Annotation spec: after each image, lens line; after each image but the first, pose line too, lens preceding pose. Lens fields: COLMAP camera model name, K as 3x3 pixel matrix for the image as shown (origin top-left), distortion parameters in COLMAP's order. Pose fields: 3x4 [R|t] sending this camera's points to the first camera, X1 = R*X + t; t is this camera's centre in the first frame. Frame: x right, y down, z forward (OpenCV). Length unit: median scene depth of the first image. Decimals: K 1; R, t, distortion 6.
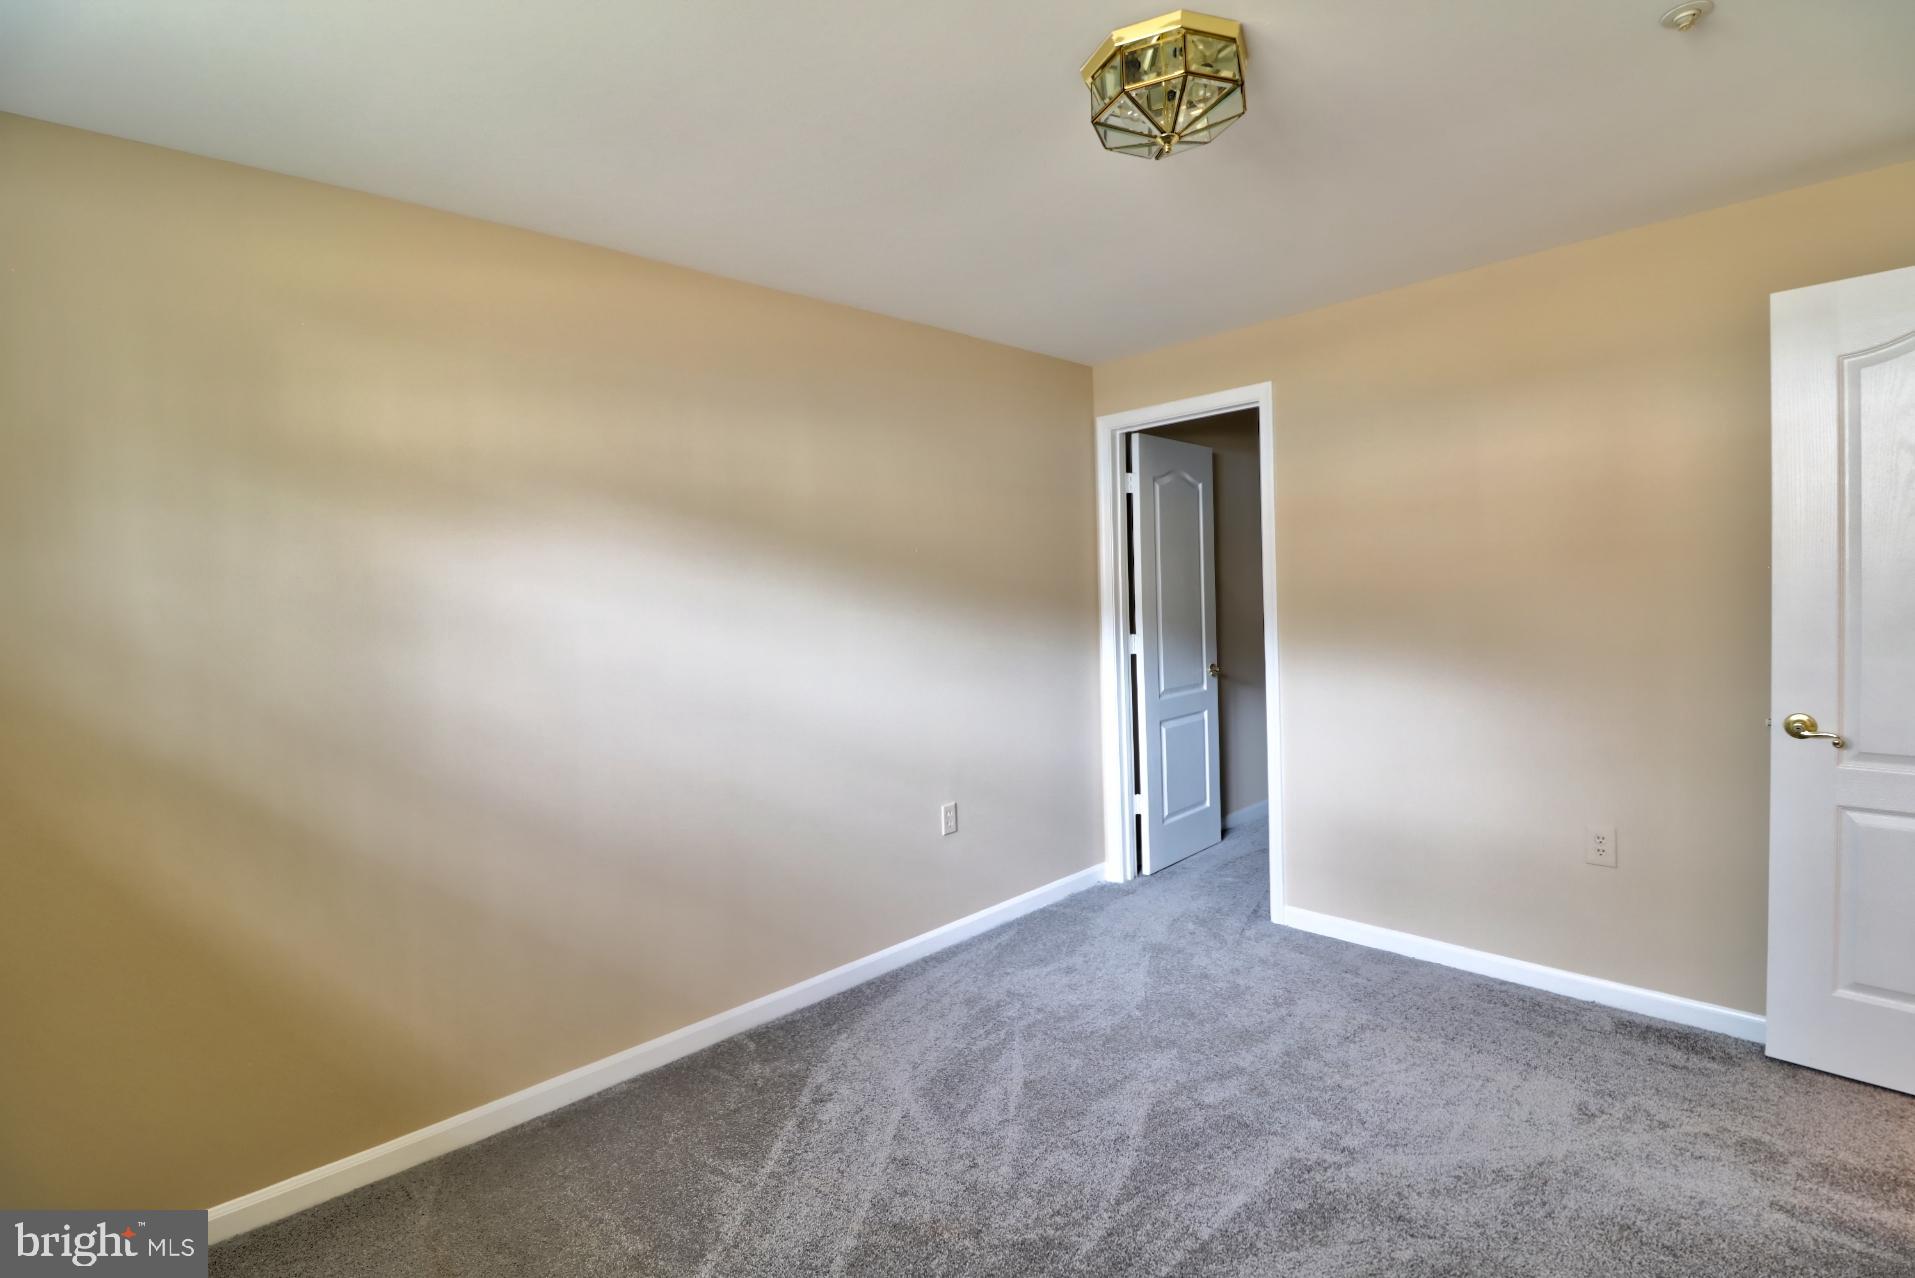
lens RADIAL K [[886.1, 0, 954.6], [0, 886.1, 627.0], [0, 0, 1]] dist [-0.000238, -0.000471]
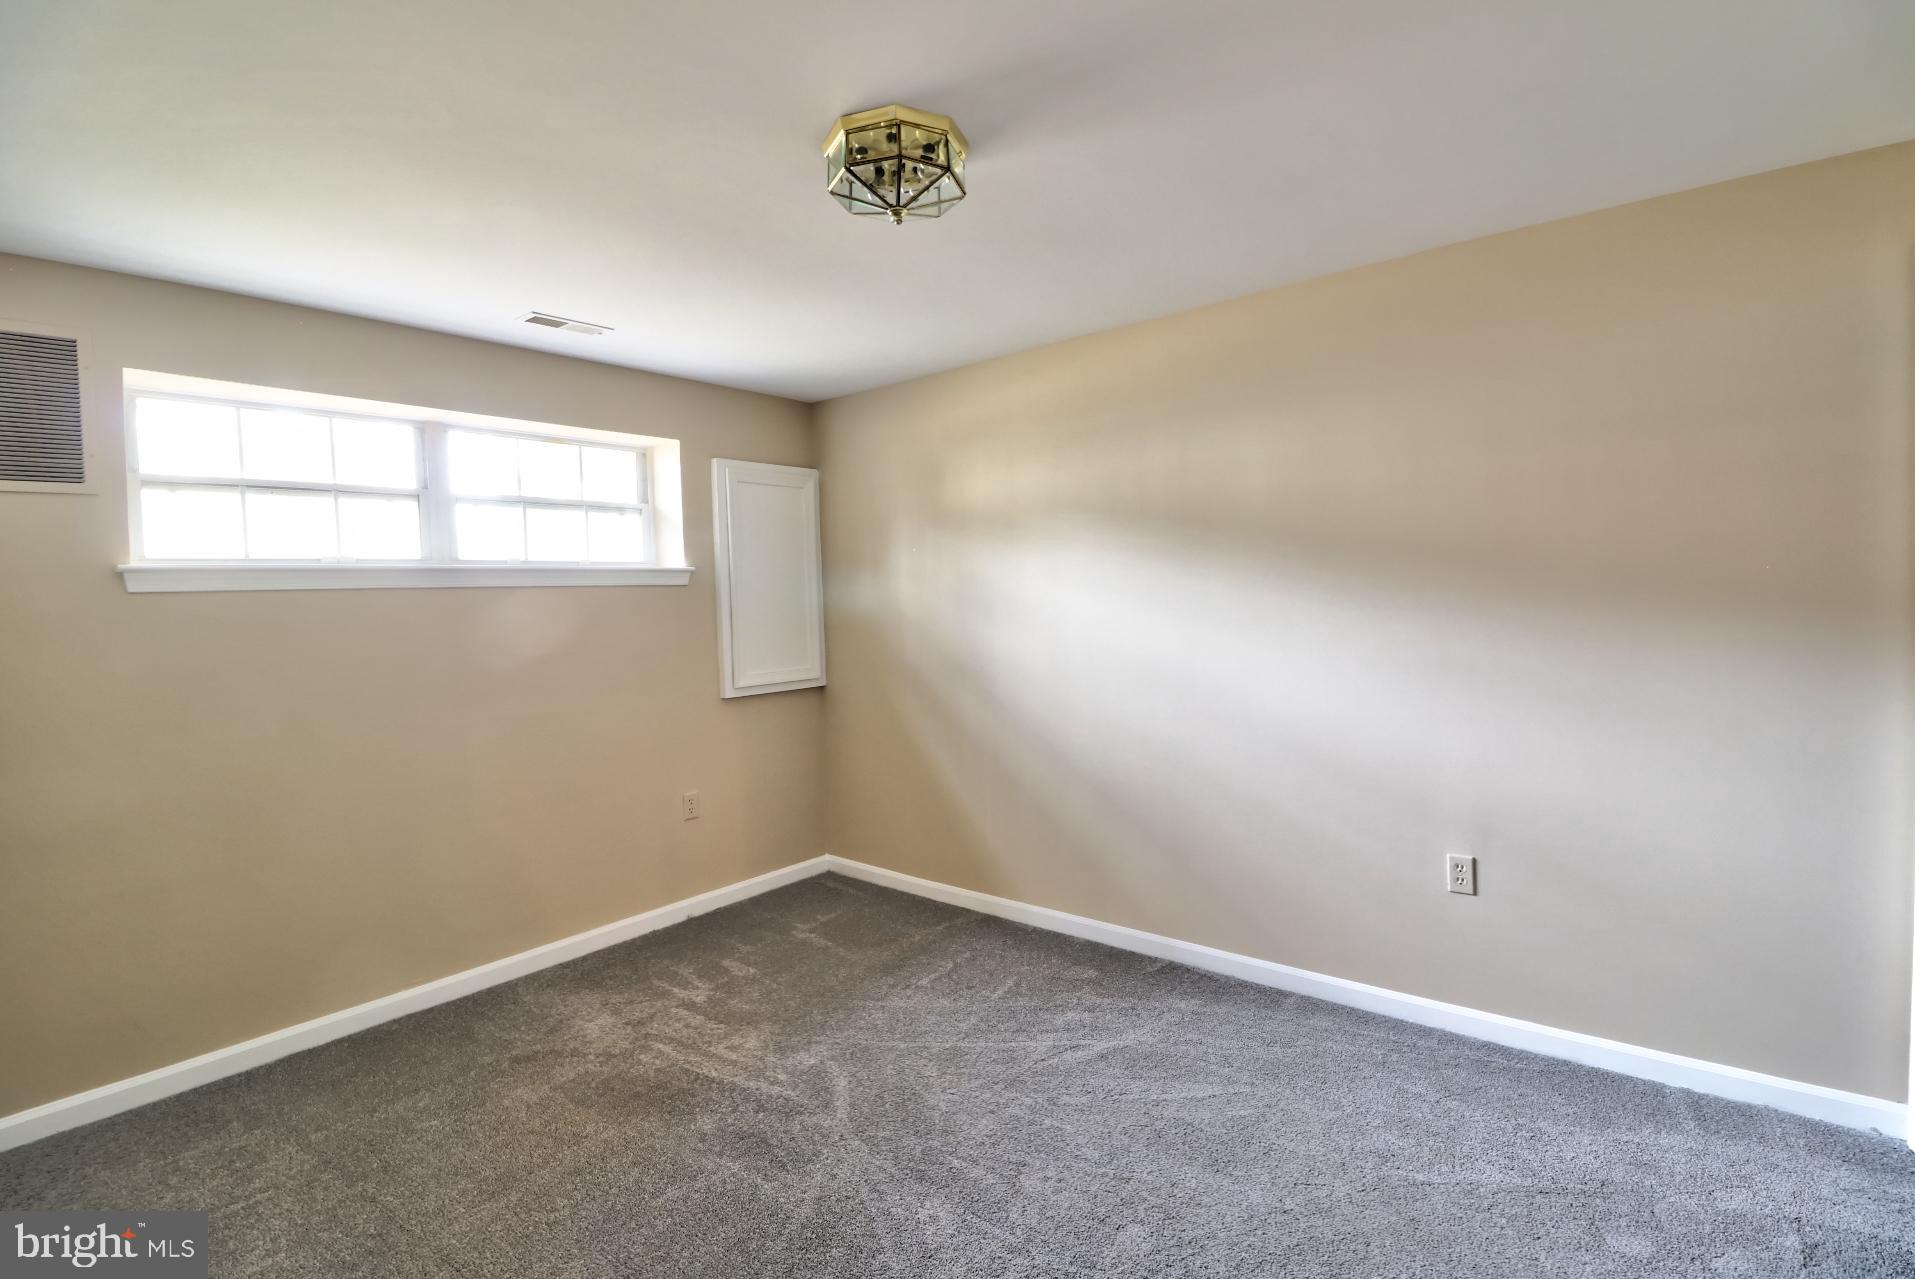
lens RADIAL K [[886.1, 0, 954.6], [0, 886.1, 627.5], [0, 0, 1]] dist [-0.000238, -0.000471]
pose [[0.132219, 0.066100, -0.989014, 0.988665], [-0.016503, 0.997783, 0.064480, -0.064897], [0.991083, 0.007797, 0.133017, 0.639206]]
